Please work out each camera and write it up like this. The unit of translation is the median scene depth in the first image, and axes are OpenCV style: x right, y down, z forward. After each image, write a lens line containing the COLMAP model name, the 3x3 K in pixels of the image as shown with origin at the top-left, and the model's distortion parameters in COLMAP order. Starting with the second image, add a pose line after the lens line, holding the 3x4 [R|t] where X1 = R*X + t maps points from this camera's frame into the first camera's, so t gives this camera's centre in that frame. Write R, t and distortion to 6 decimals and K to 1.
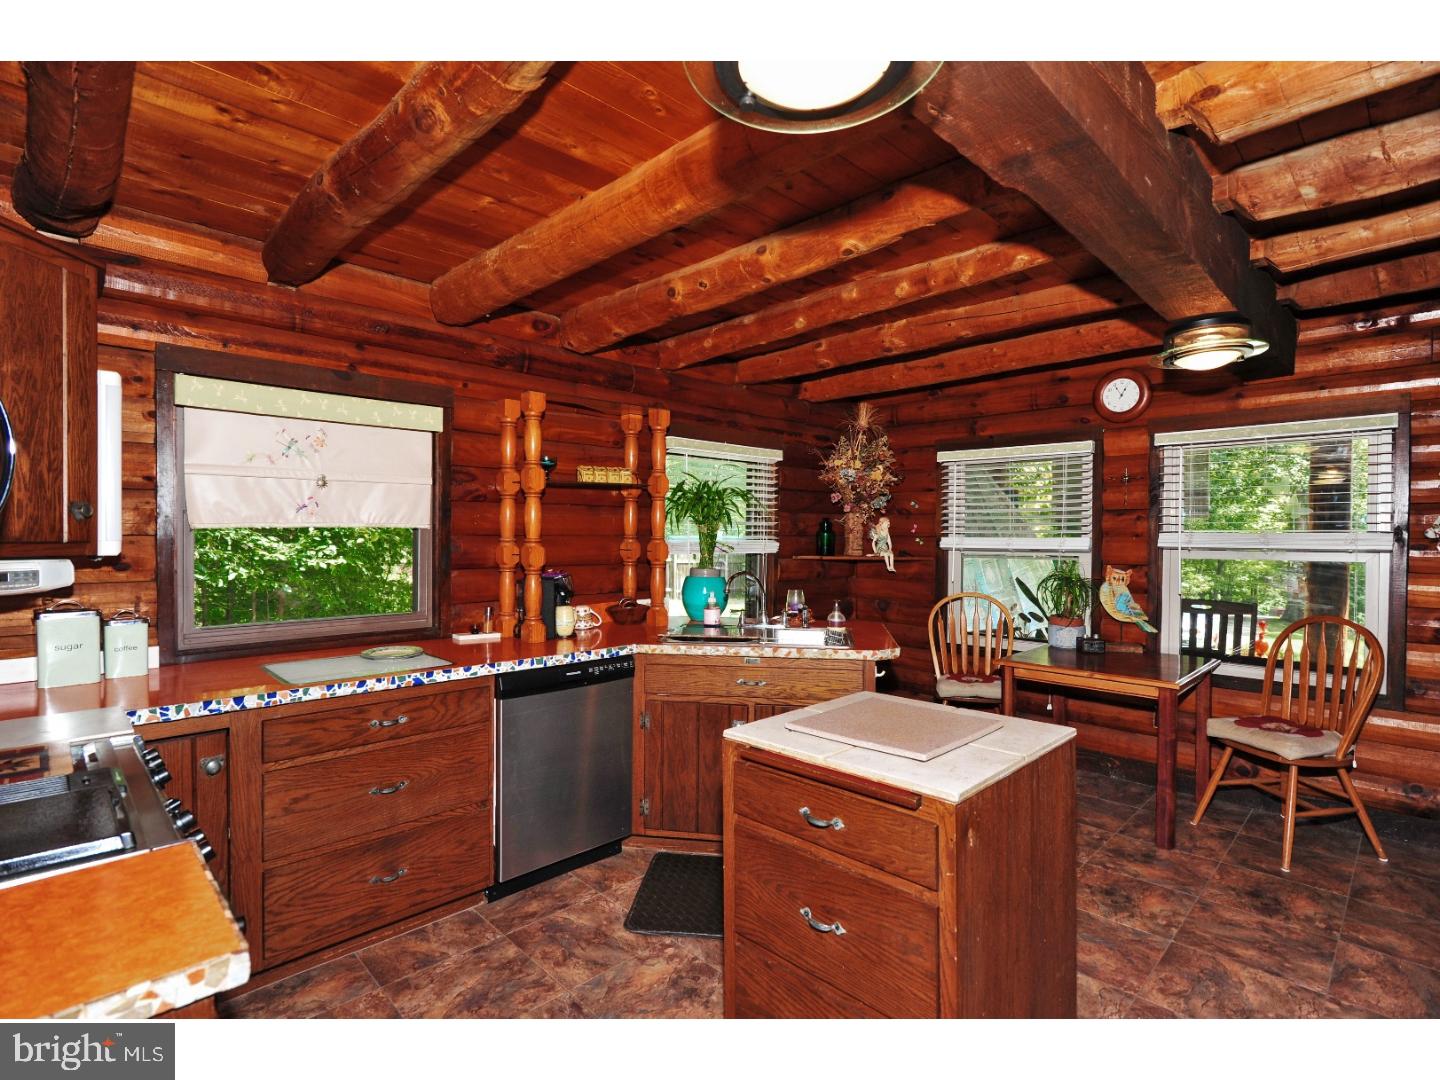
lens RADIAL K [[708.6, 0, 720.0], [0, 708.6, 540.0], [0, 0, 1]] dist [0.000165, -0.000100]
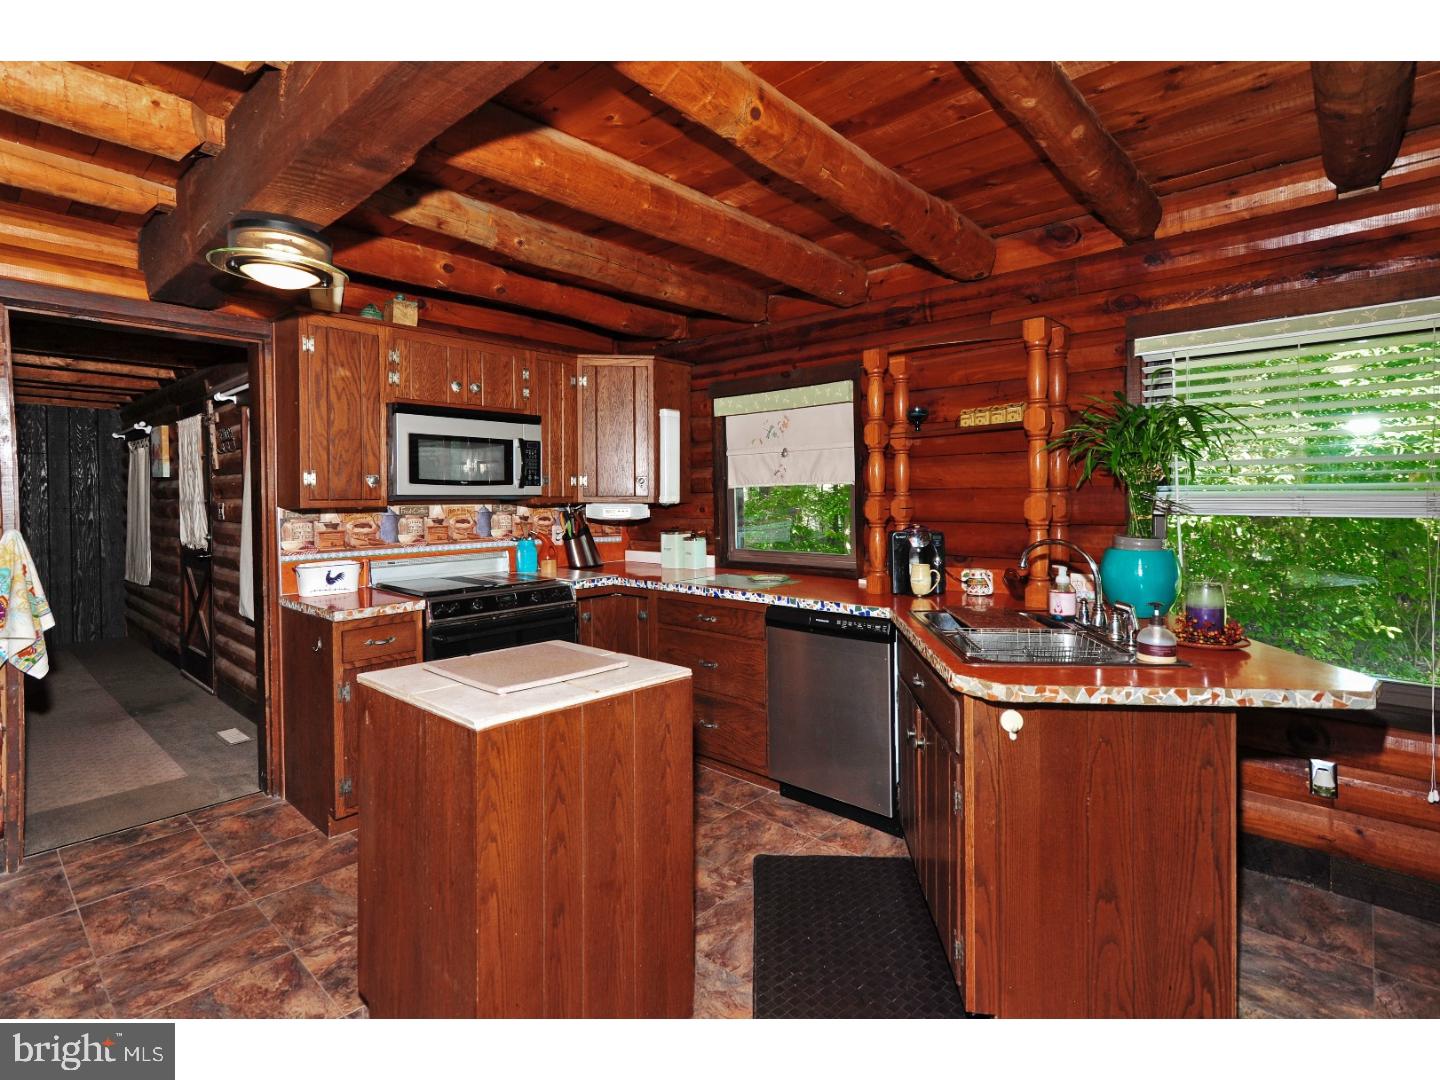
lens RADIAL K [[721.1, 0, 718.4], [0, 721.1, 514.9], [0, 0, 1]] dist [0.000343, 0.000295]
pose [[0.040489, 0.016159, -0.999049, 0.870259], [-0.004338, 0.999863, 0.015997, 0.016621], [0.999171, 0.003686, 0.040553, 0.827982]]
